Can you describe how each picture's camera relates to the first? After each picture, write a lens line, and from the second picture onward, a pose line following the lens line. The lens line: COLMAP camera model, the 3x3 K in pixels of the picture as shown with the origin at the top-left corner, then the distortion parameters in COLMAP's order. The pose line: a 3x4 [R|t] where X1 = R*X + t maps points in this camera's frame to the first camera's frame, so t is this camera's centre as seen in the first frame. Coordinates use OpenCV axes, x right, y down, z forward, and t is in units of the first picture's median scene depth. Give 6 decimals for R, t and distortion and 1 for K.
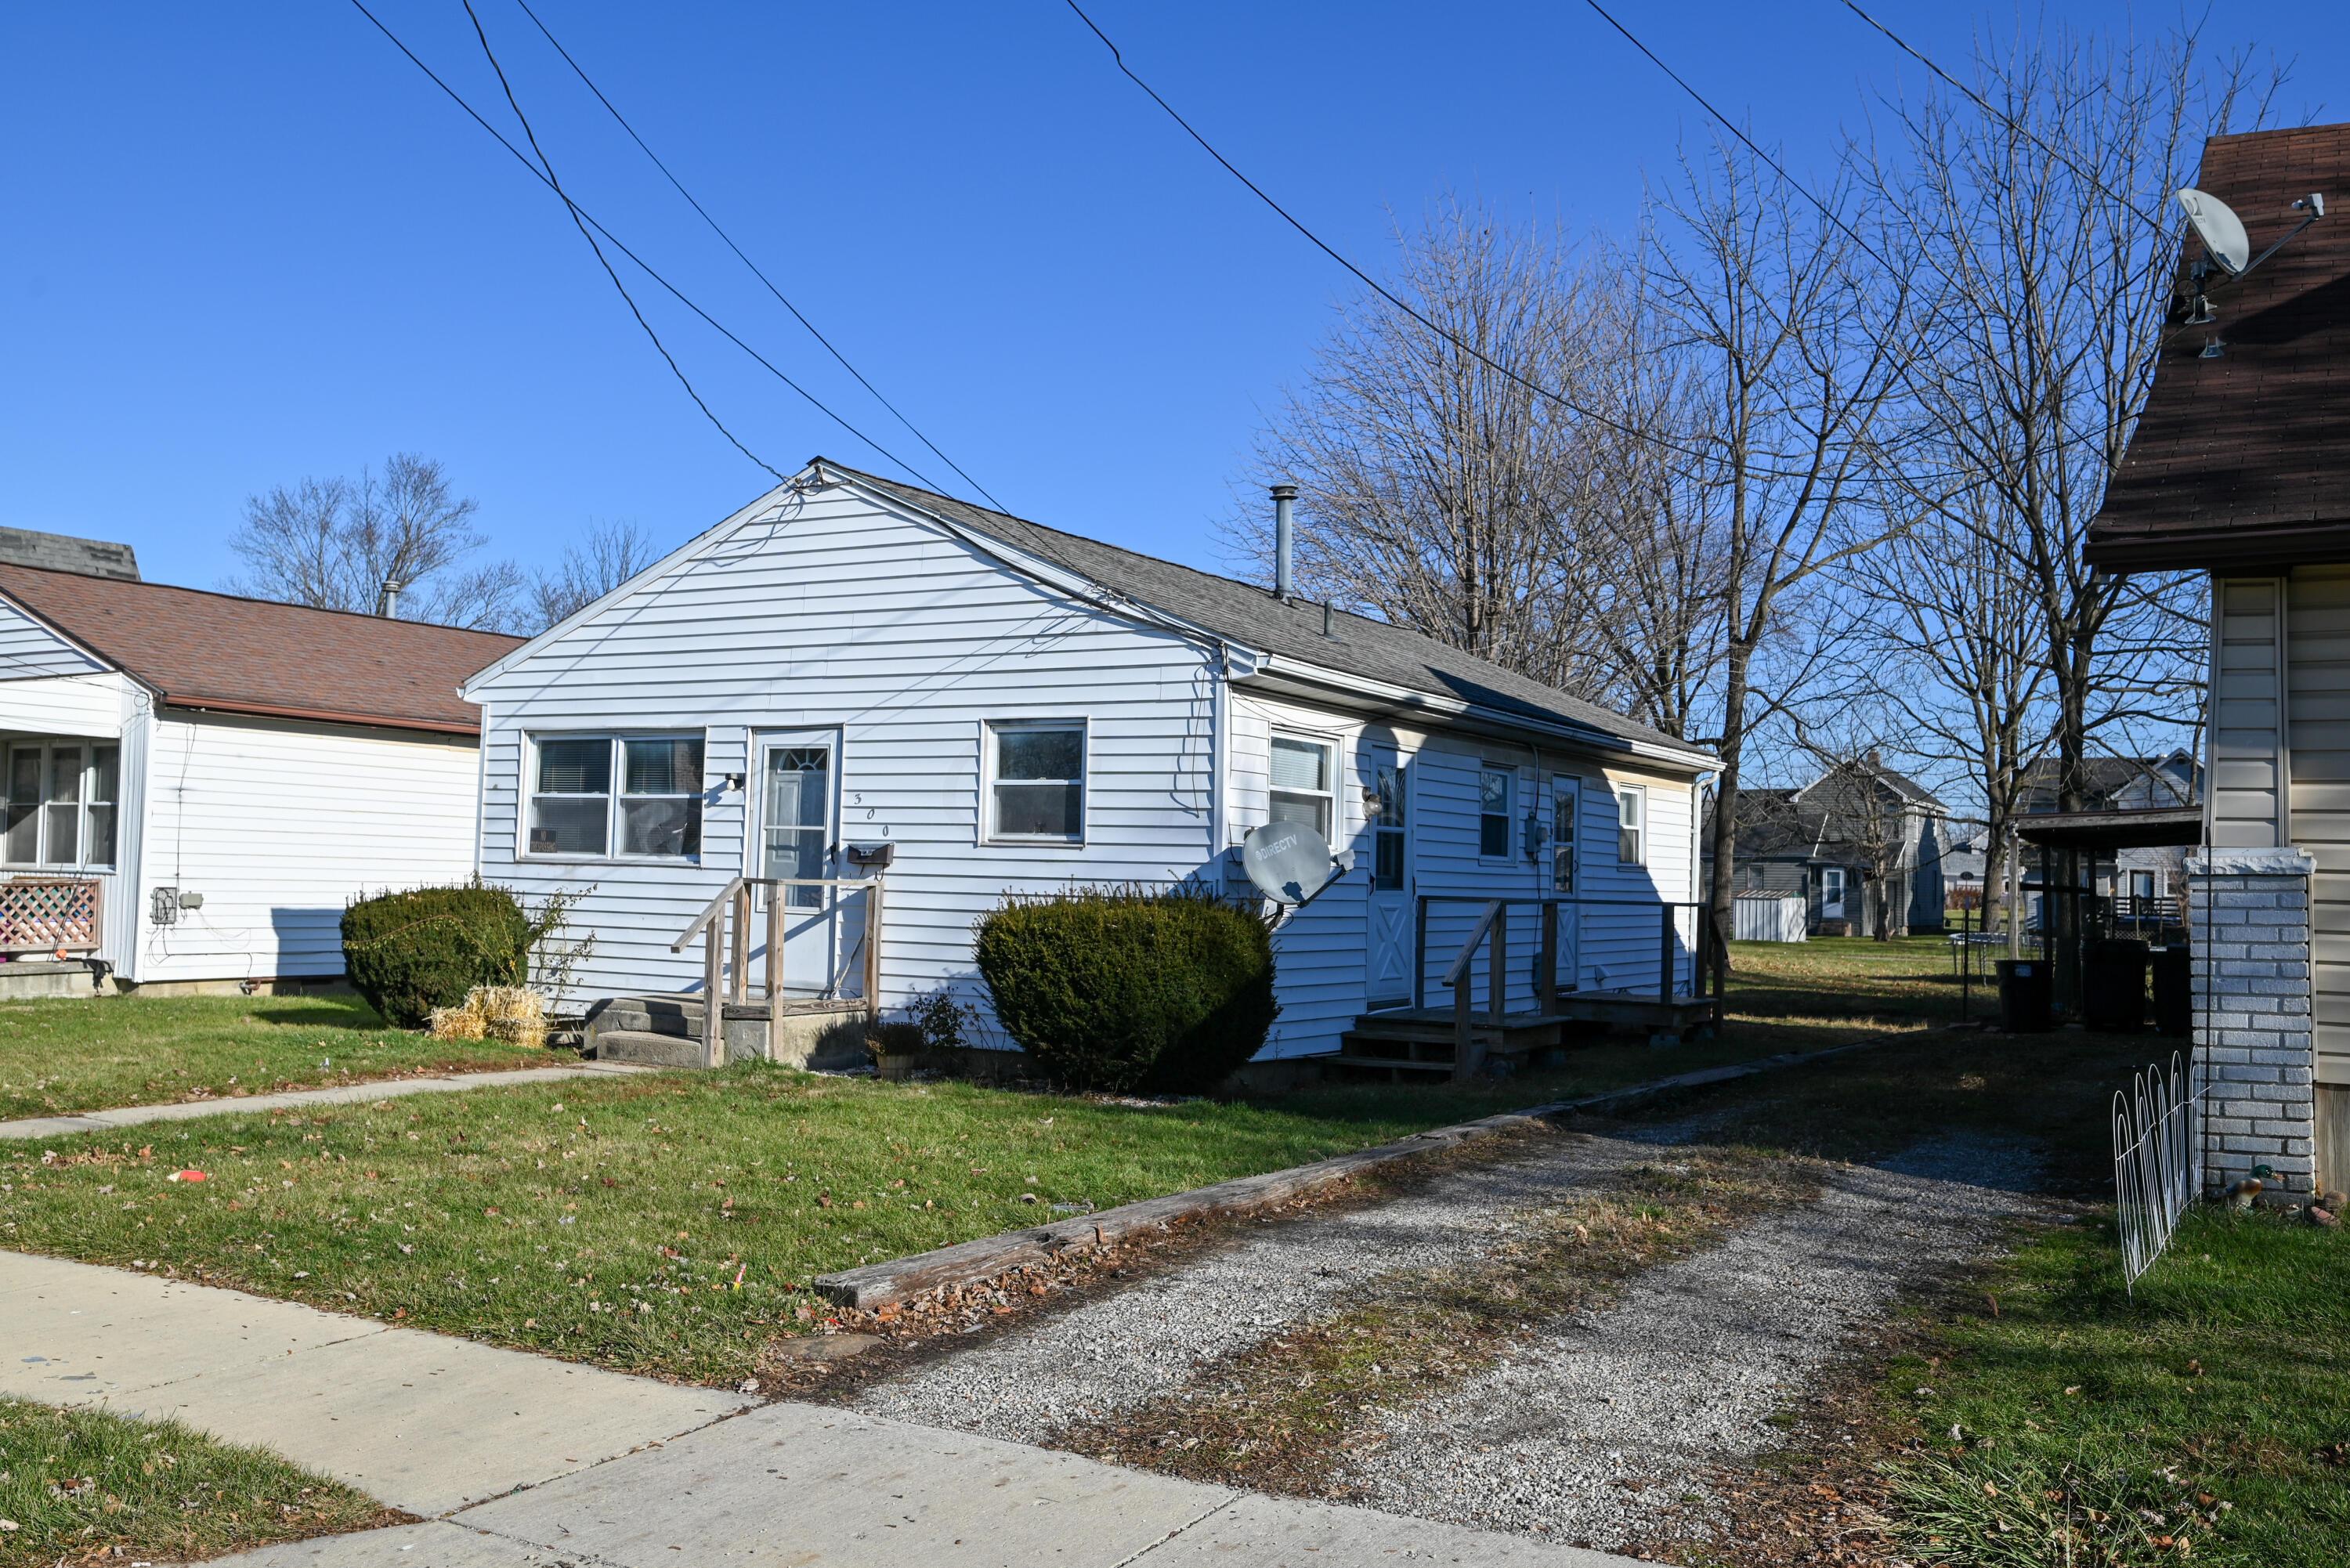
lens RADIAL K [[2041.0, 0, 1187.0], [0, 2041.0, 773.8], [0, 0, 1]] dist [-0.003140, 0.002897]
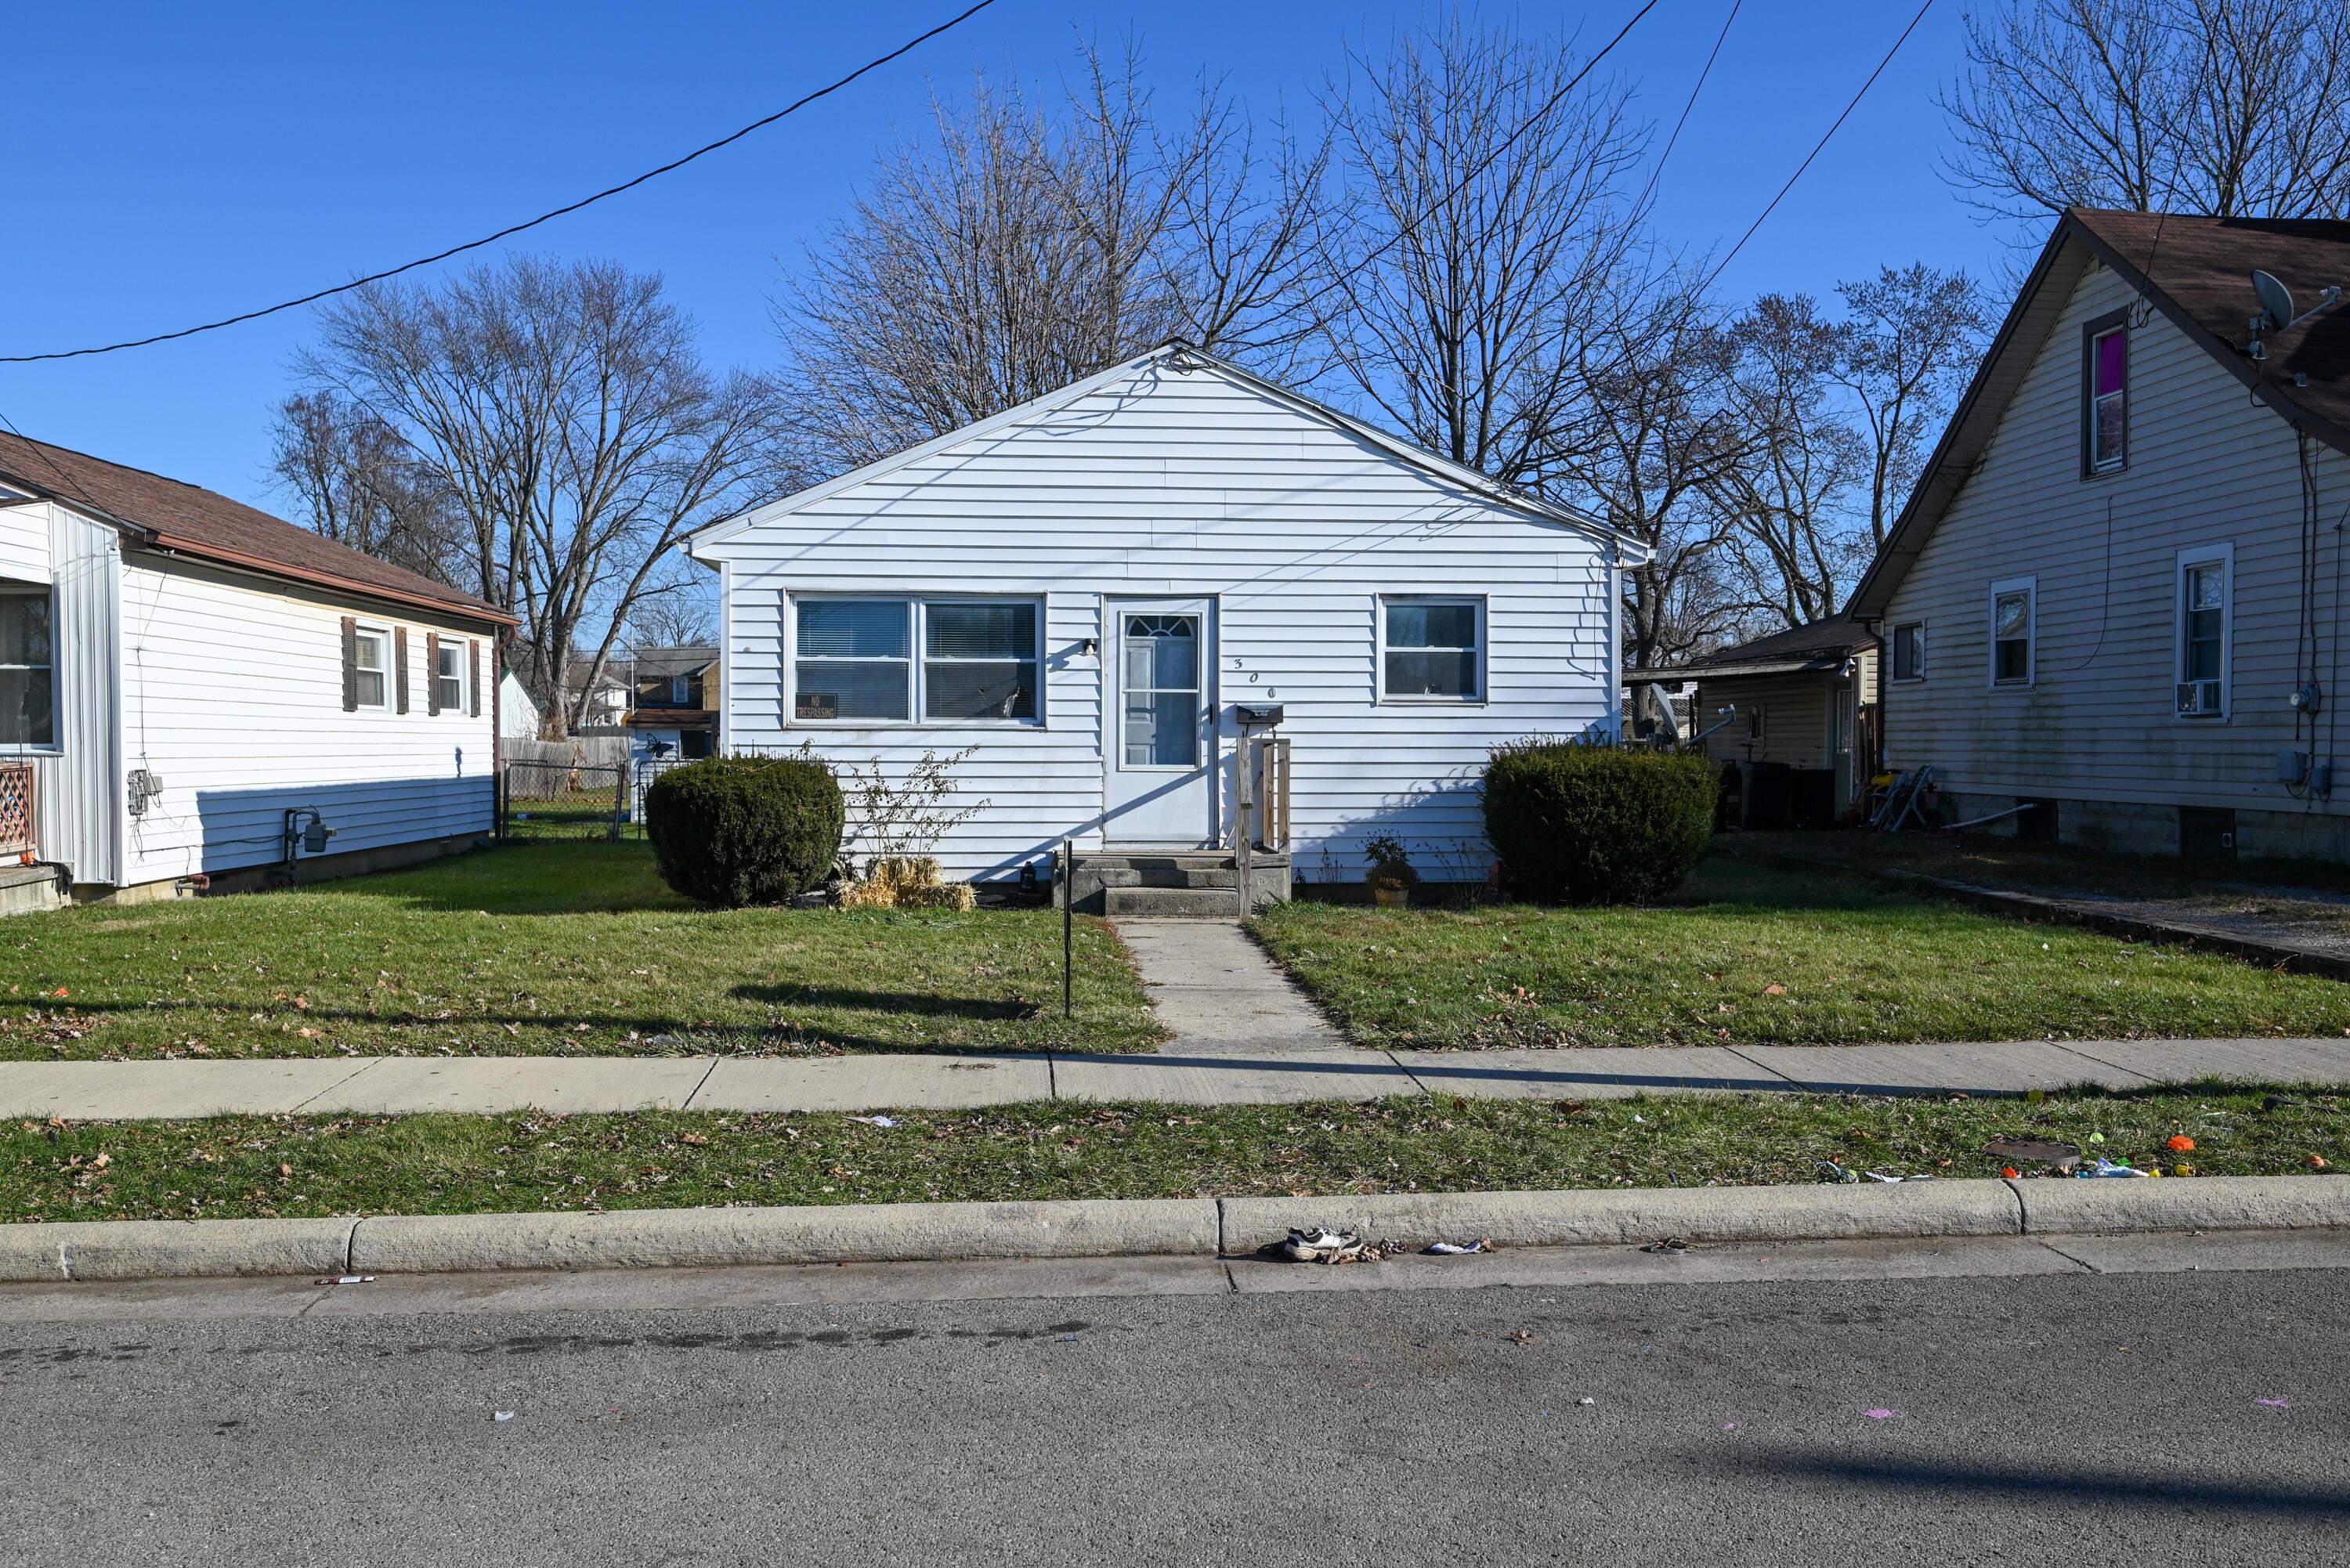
lens RADIAL K [[2005.7, 0, 1206.0], [0, 2005.7, 785.6], [0, 0, 1]] dist [-0.004511, -0.003426]
pose [[0.821424, -0.036625, 0.569141, -0.779012], [-0.009920, 0.996867, 0.078467, -0.006552], [-0.570232, -0.070100, 0.818487, 0.132442]]
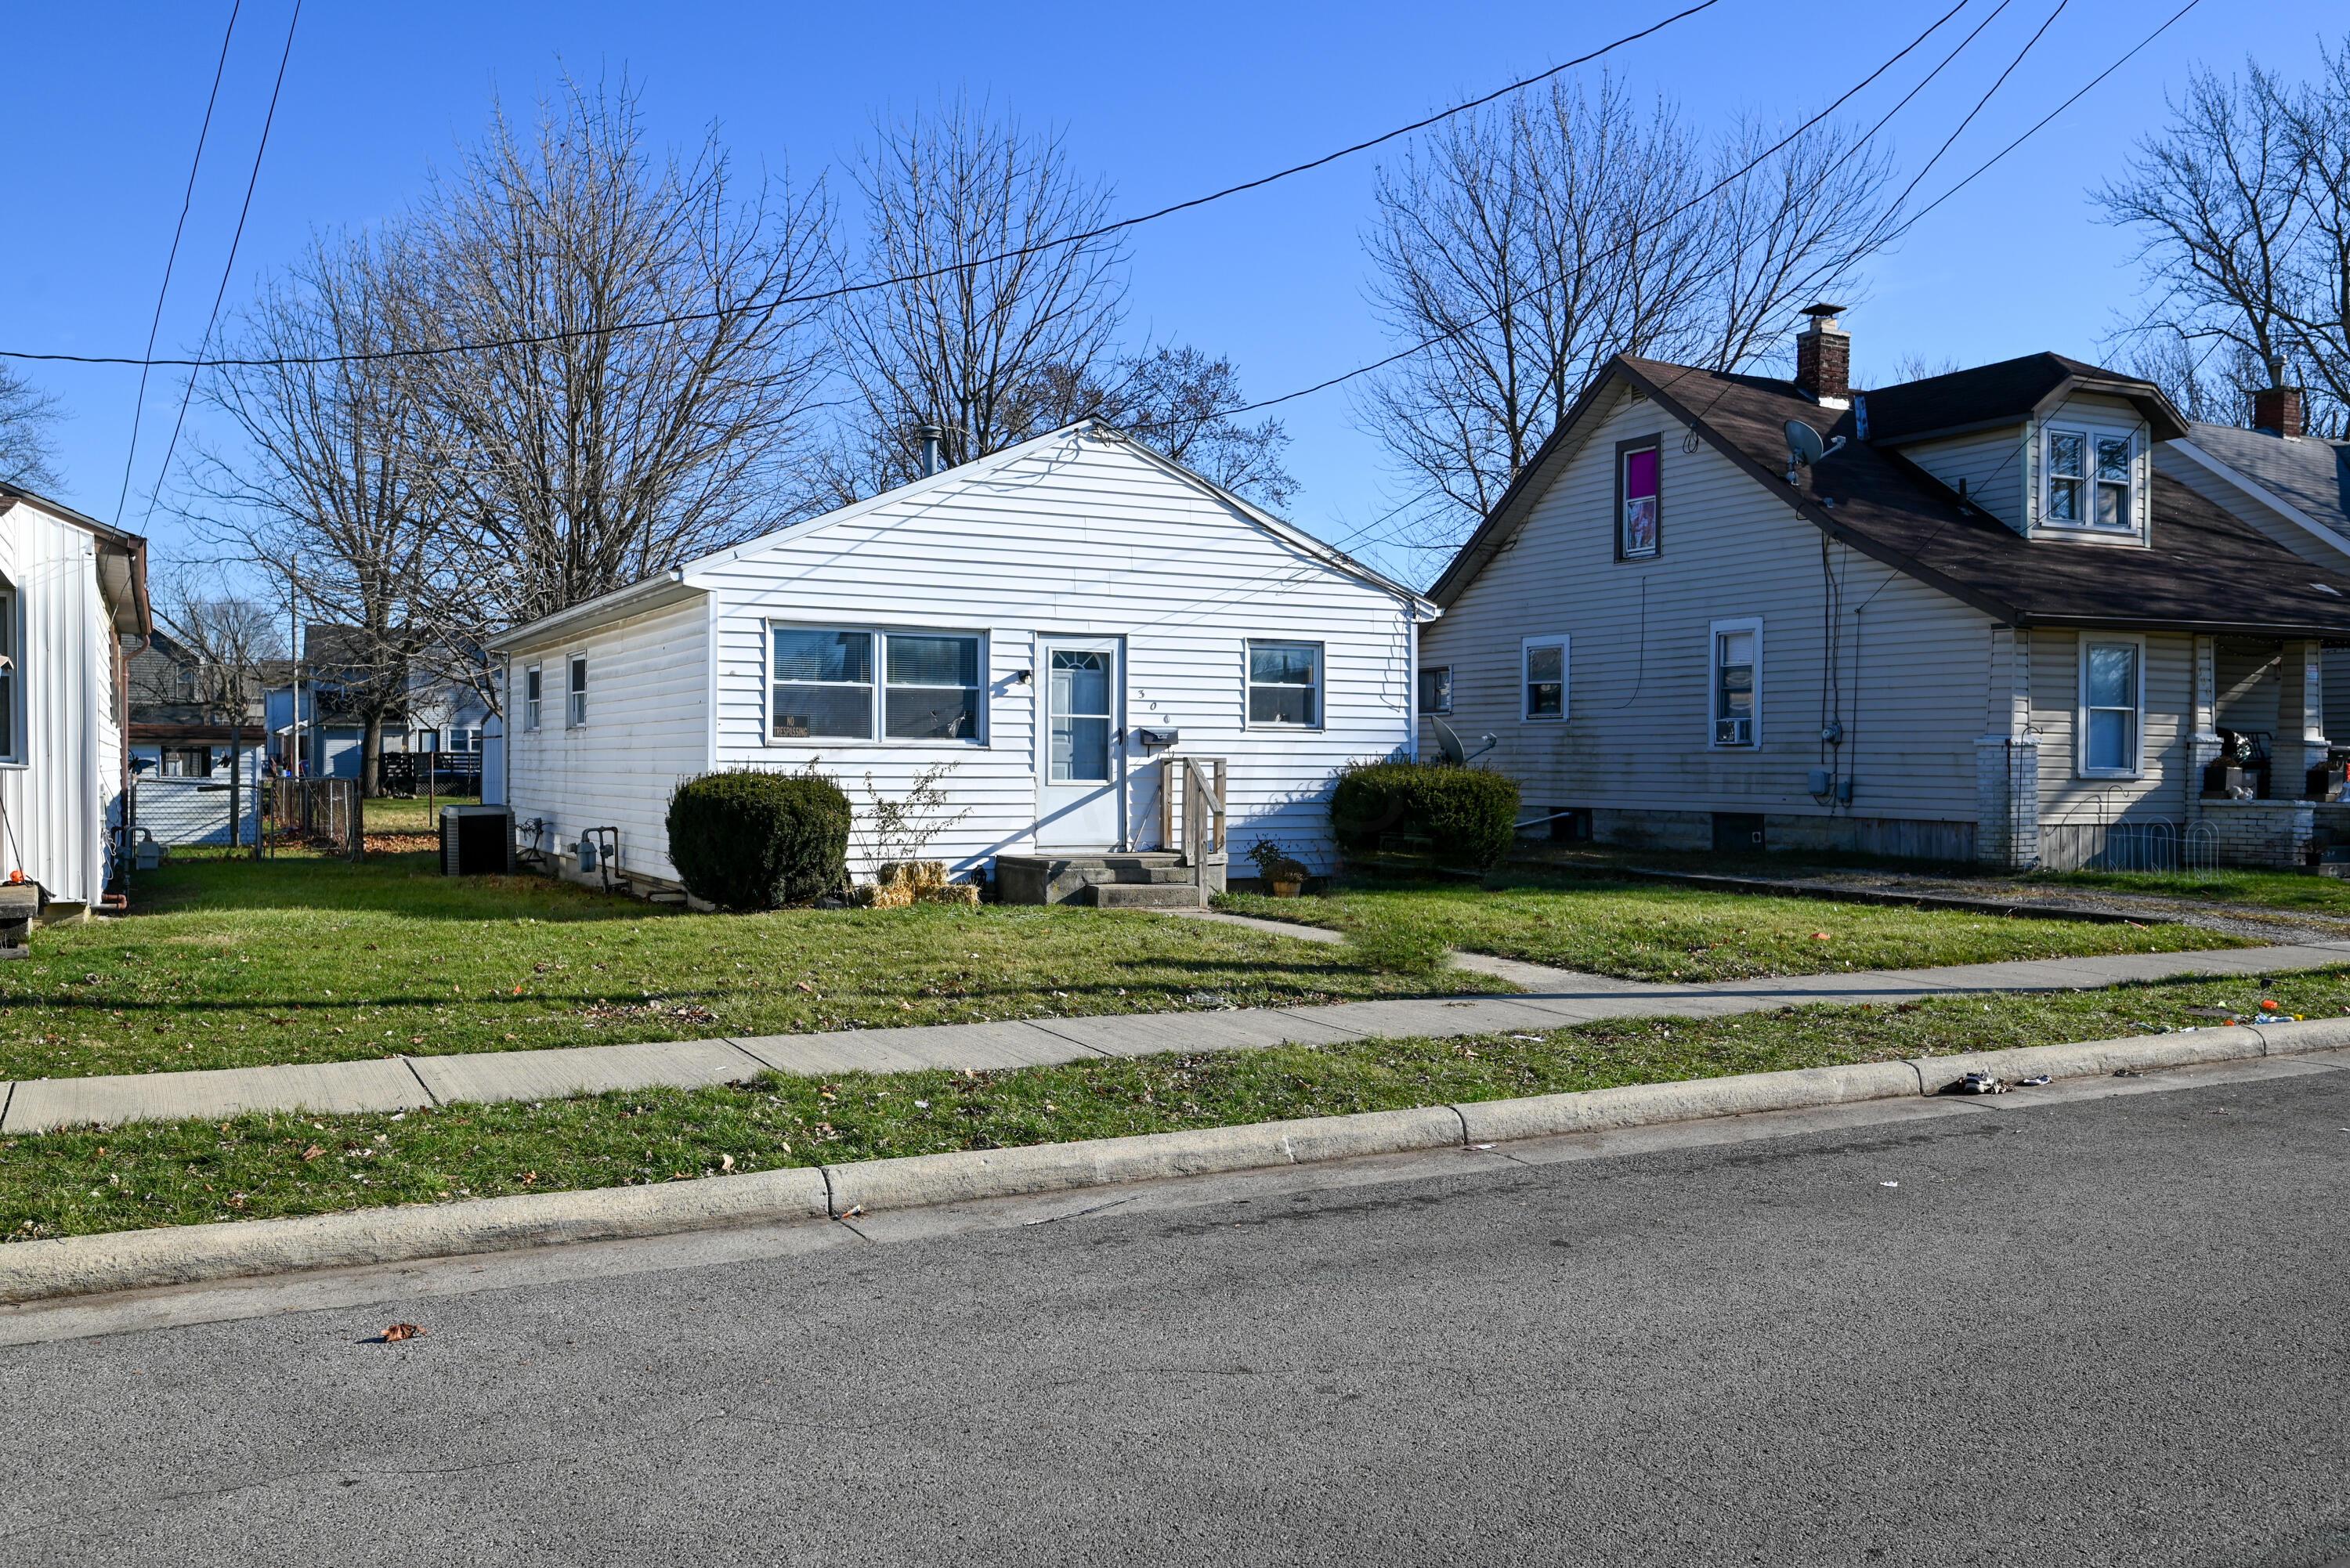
lens RADIAL K [[1932.2, 0, 1175.0], [0, 1932.2, 784.0], [0, 0, 1]] dist [-0.002165, 0.000663]
pose [[0.533557, -0.029980, 0.845233, -1.165307], [-0.036089, 0.997654, 0.058168, -0.002621], [-0.844994, -0.061540, 0.531223, 0.334970]]
